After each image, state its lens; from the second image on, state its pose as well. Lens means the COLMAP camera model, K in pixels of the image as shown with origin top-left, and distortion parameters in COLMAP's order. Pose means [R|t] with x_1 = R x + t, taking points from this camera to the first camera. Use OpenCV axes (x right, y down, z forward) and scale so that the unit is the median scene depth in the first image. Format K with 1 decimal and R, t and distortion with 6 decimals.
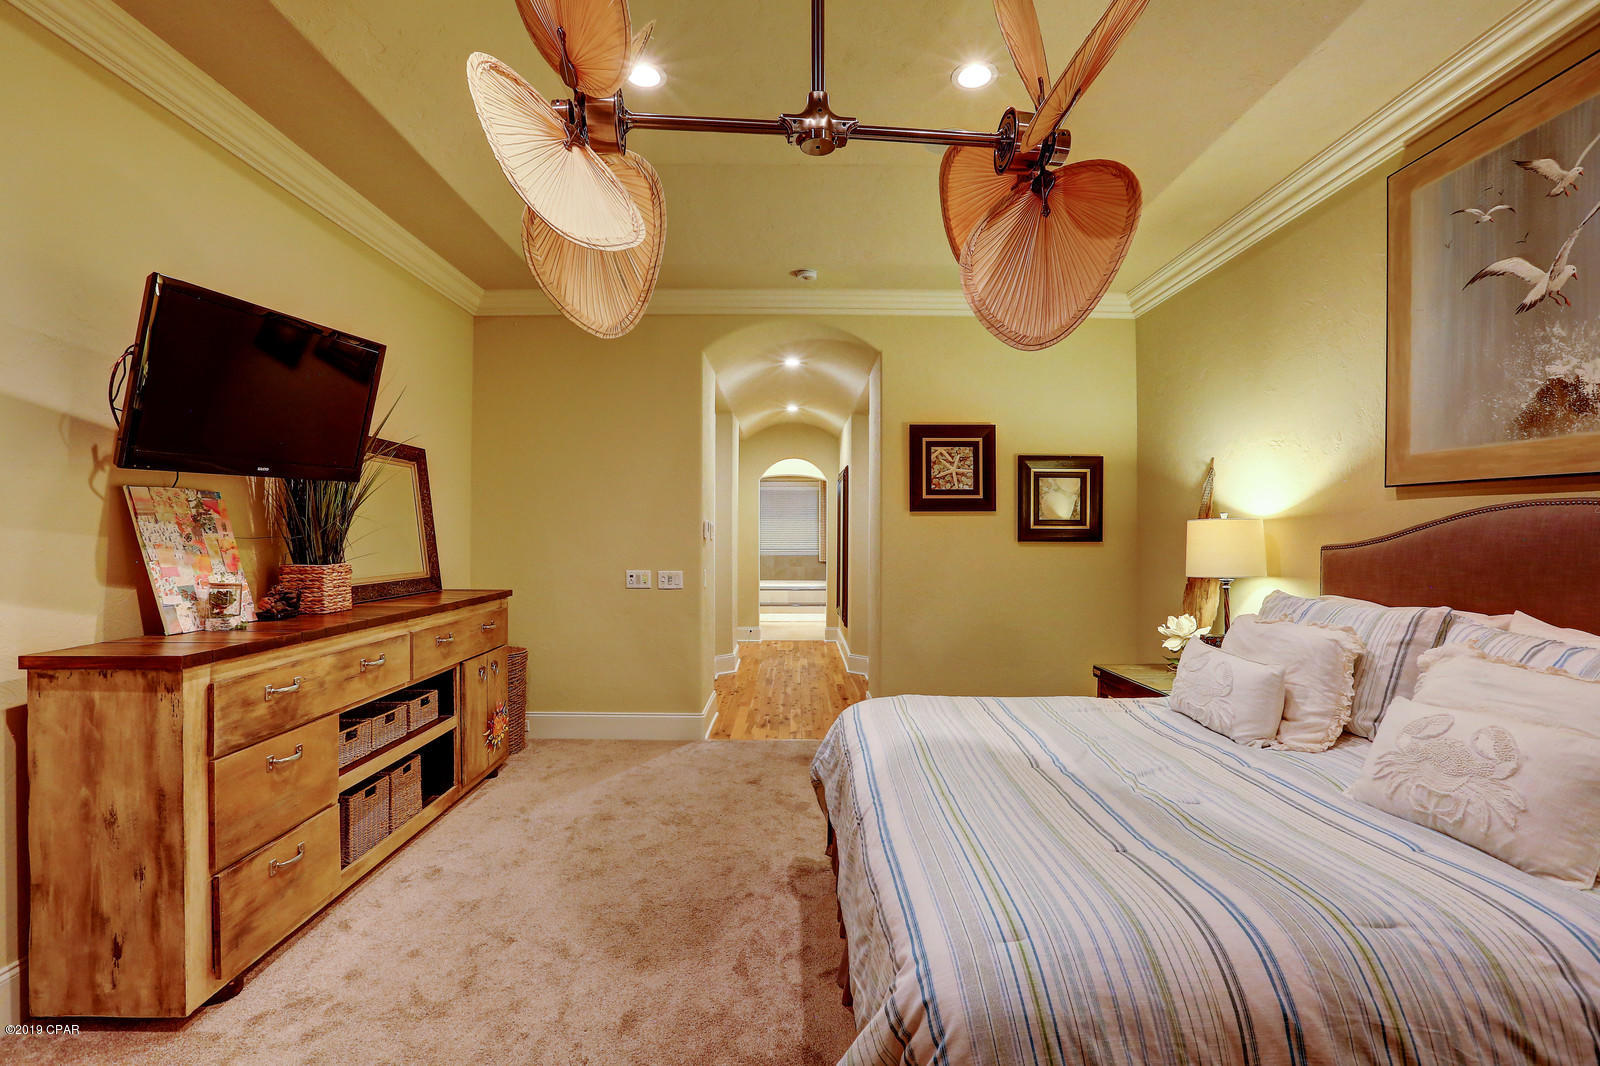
lens RADIAL K [[751.8, 0, 795.1], [0, 751.8, 542.9], [0, 0, 1]] dist [-0.057922, 0.016318]
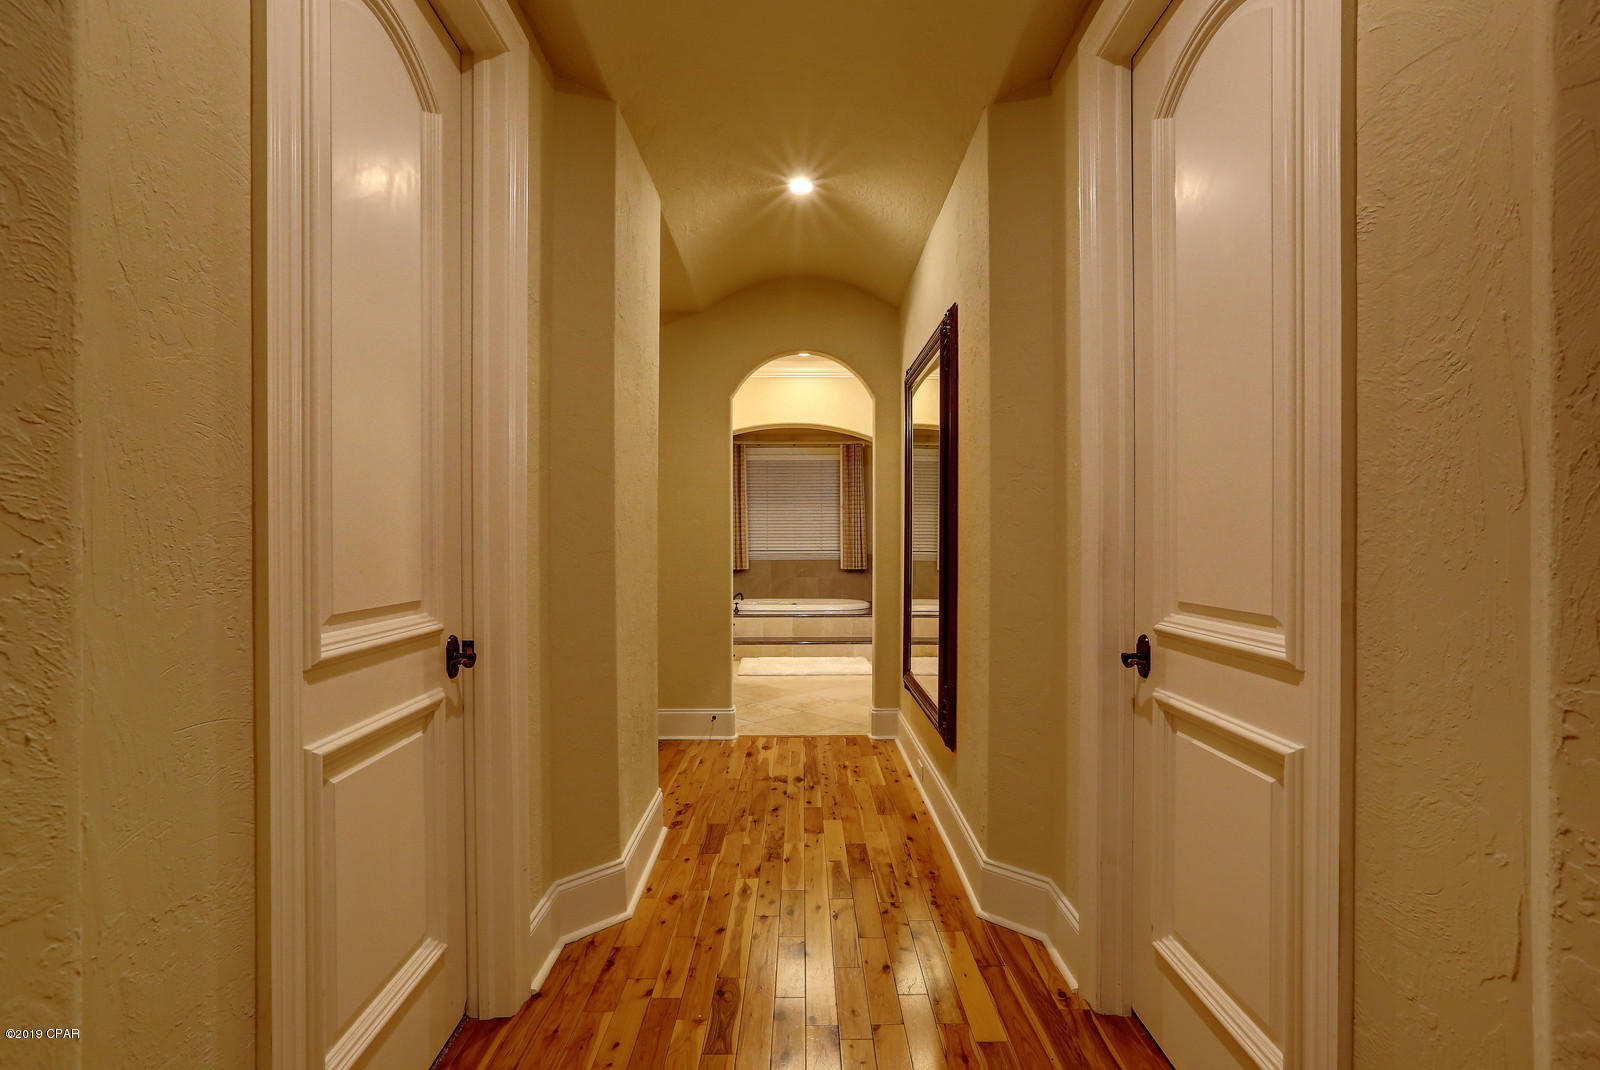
lens RADIAL K [[751.8, 0, 795.1], [0, 751.8, 544.9], [0, 0, 1]] dist [-0.057922, 0.016318]
pose [[0.999964, -0.004799, -0.006957, -0.004125], [0.004761, 0.999973, -0.005519, 0.011943], [0.006983, 0.005485, 0.999961, 0.527562]]
